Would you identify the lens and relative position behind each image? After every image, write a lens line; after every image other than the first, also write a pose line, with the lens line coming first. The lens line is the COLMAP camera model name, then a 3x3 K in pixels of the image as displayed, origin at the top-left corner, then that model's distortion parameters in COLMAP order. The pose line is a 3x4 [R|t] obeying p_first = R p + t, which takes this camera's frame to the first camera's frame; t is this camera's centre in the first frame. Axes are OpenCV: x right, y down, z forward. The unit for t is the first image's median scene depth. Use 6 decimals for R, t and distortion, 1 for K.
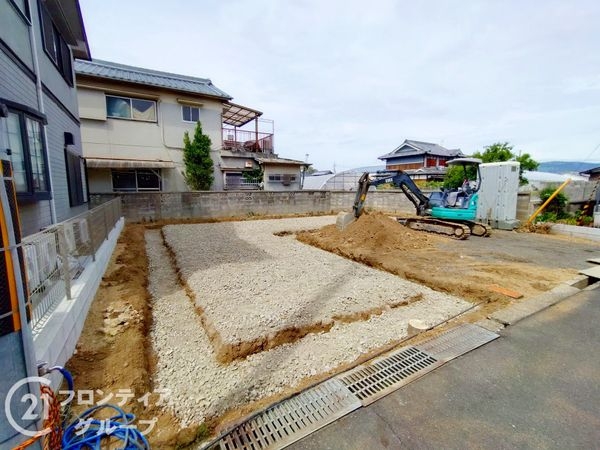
lens RADIAL K [[268.3, 0, 295.7], [0, 268.3, 223.0], [0, 0, 1]] dist [-0.001376, 0.000070]
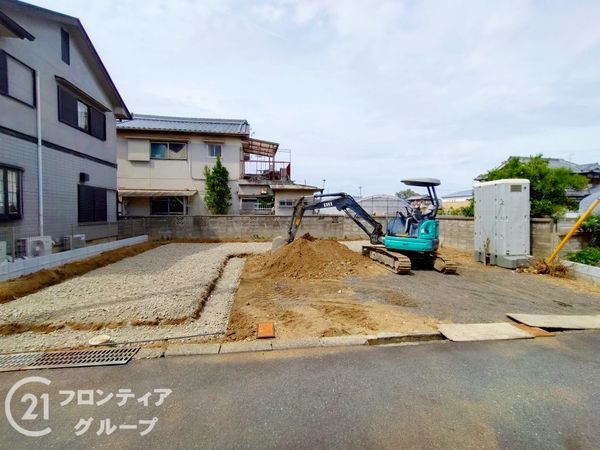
lens RADIAL K [[267.2, 0, 297.6], [0, 267.2, 222.0], [0, 0, 1]] dist [-0.000206, -0.000059]
pose [[0.935442, 0.014852, -0.353167, 0.493724], [-0.048983, 0.994924, -0.087904, -0.008730], [0.350069, 0.099528, 0.931422, 0.079857]]
